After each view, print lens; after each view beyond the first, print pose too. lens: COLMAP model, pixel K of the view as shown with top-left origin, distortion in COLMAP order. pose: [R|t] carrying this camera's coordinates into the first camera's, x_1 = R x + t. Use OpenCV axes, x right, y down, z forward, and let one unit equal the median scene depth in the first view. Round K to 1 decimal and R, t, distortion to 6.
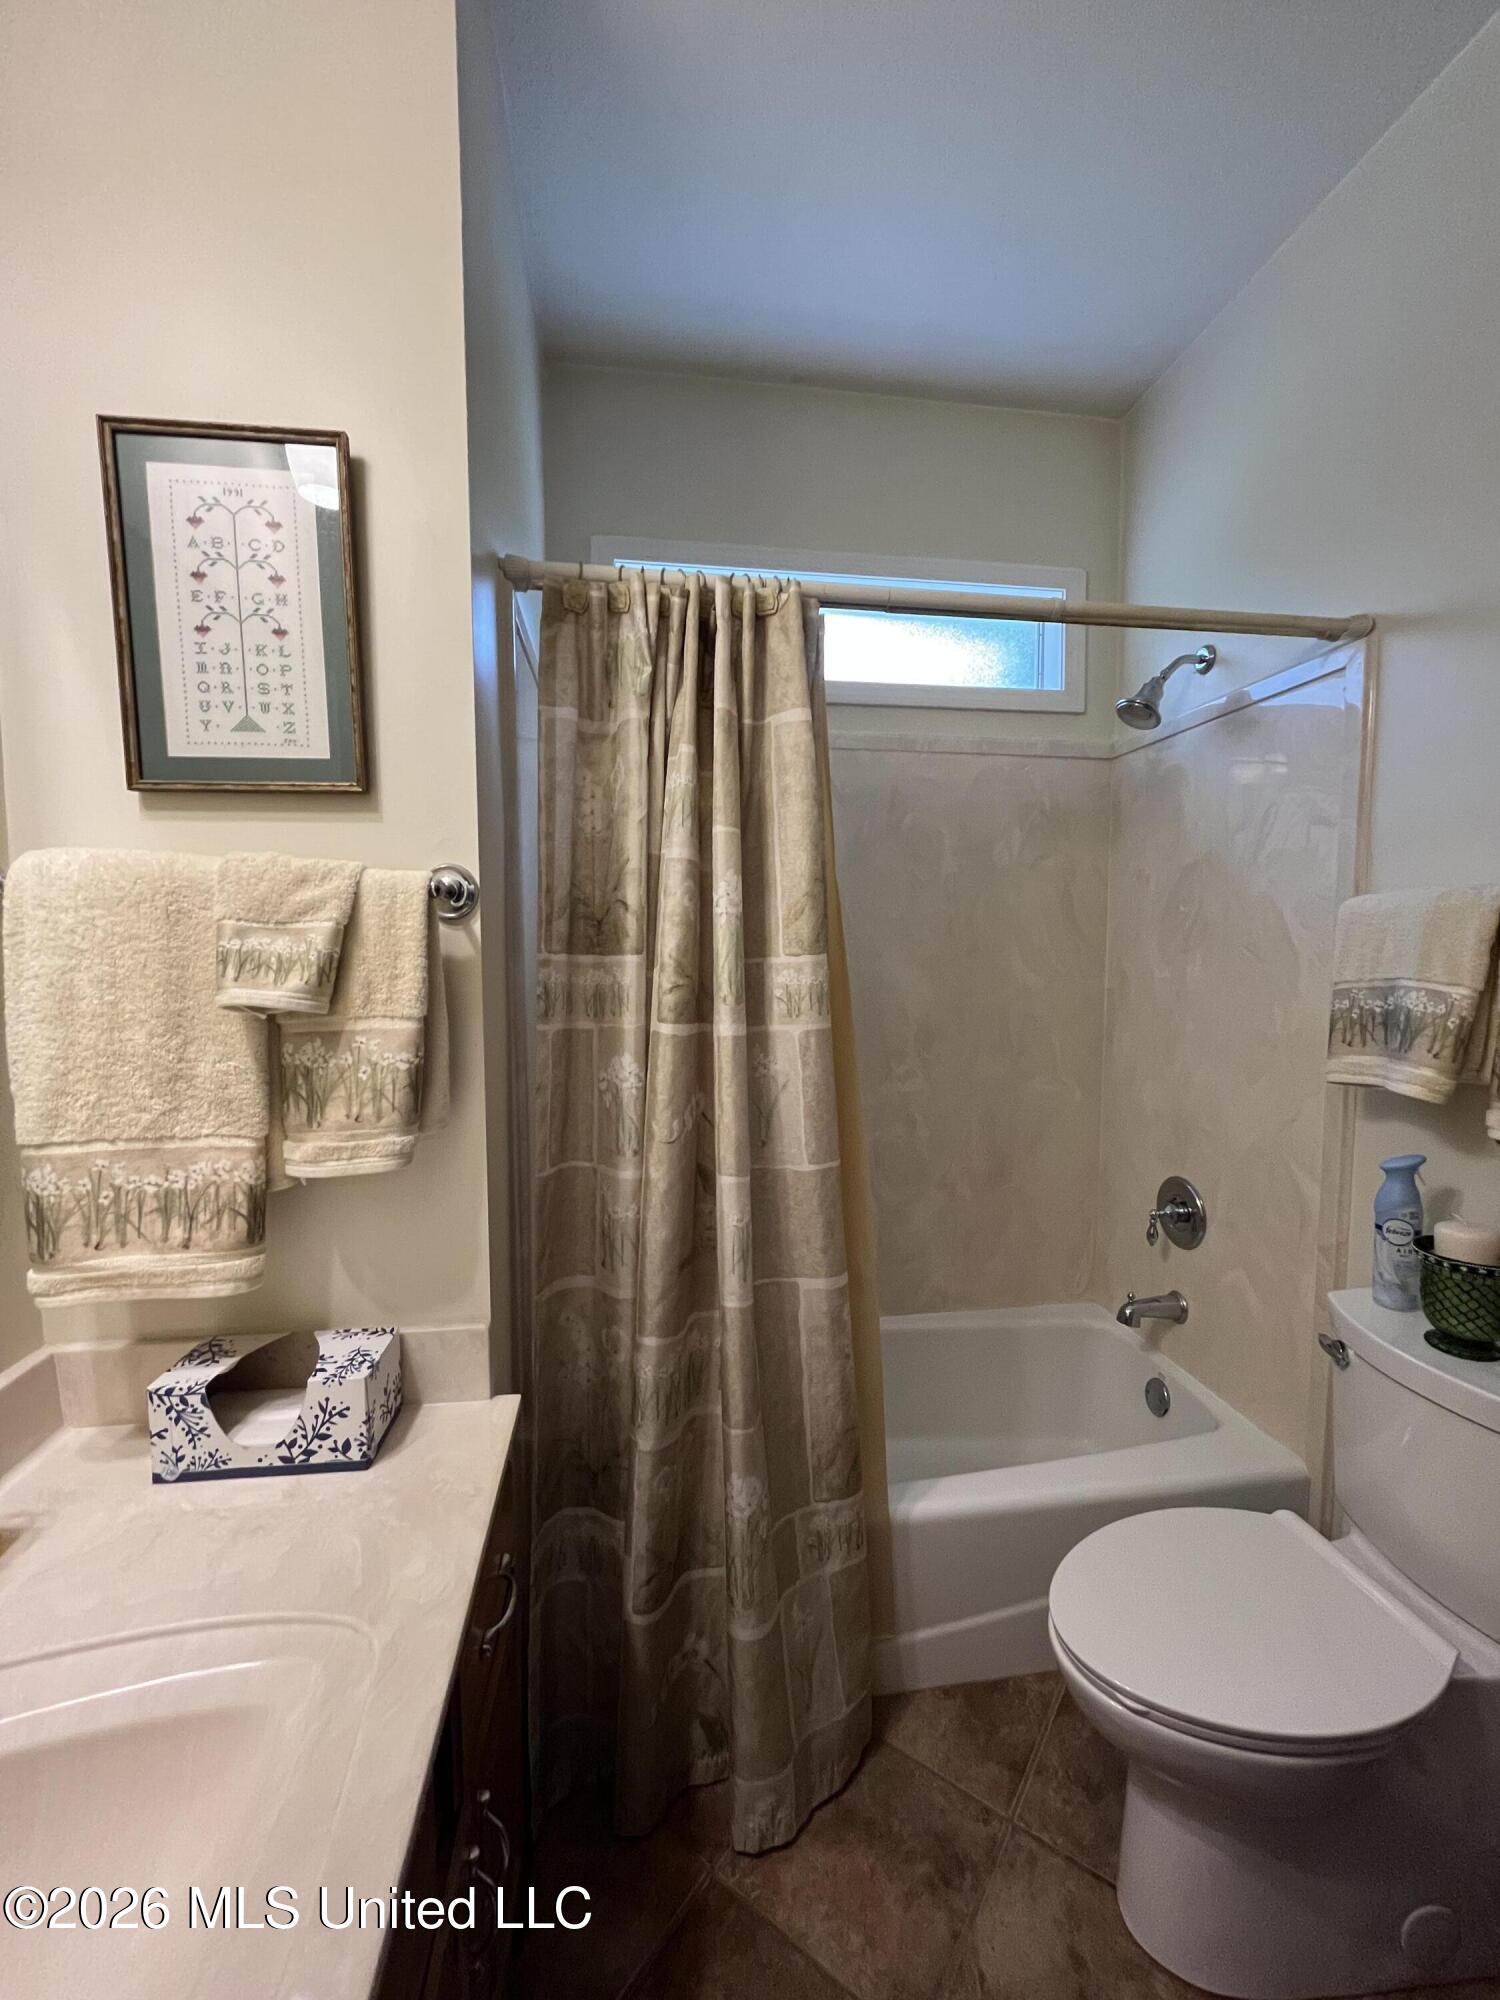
lens RADIAL K [[811.4, 0, 758.1], [0, 811.4, 1006.8], [0, 0, 1]] dist [-0.000550, 0.000677]
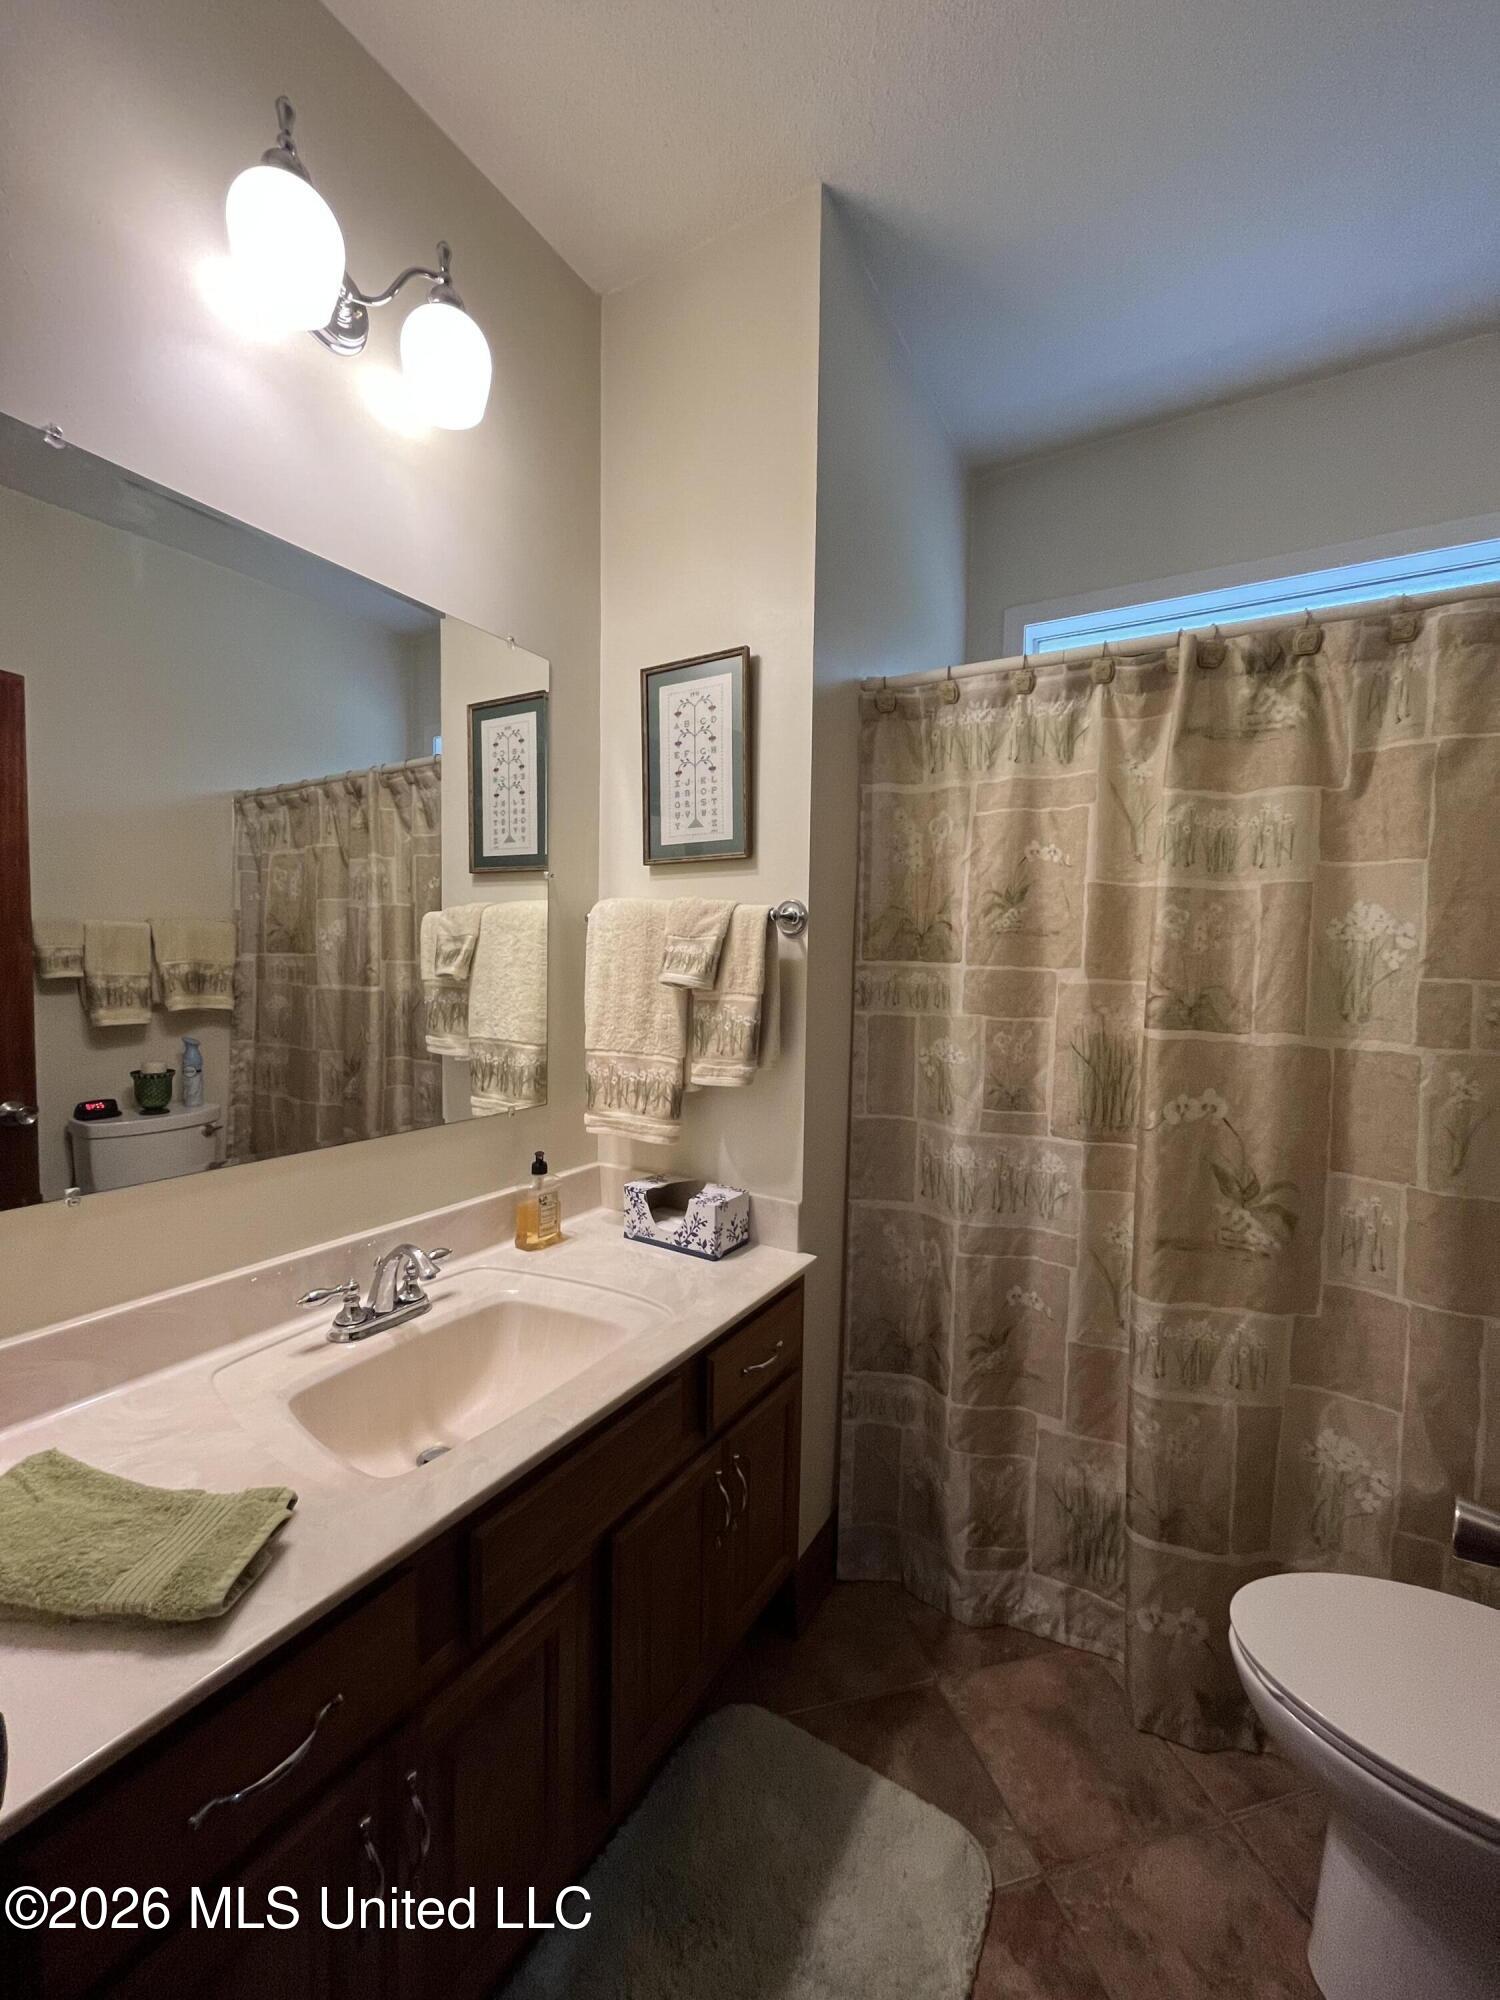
lens RADIAL K [[811.4, 0, 741.9], [0, 811.4, 996.4], [0, 0, 1]] dist [-0.000550, 0.000677]
pose [[0.775127, 0.043687, -0.630294, 0.591012], [-0.060709, 0.998140, -0.005476, 0.027593], [0.628883, 0.042509, 0.776337, -0.287776]]
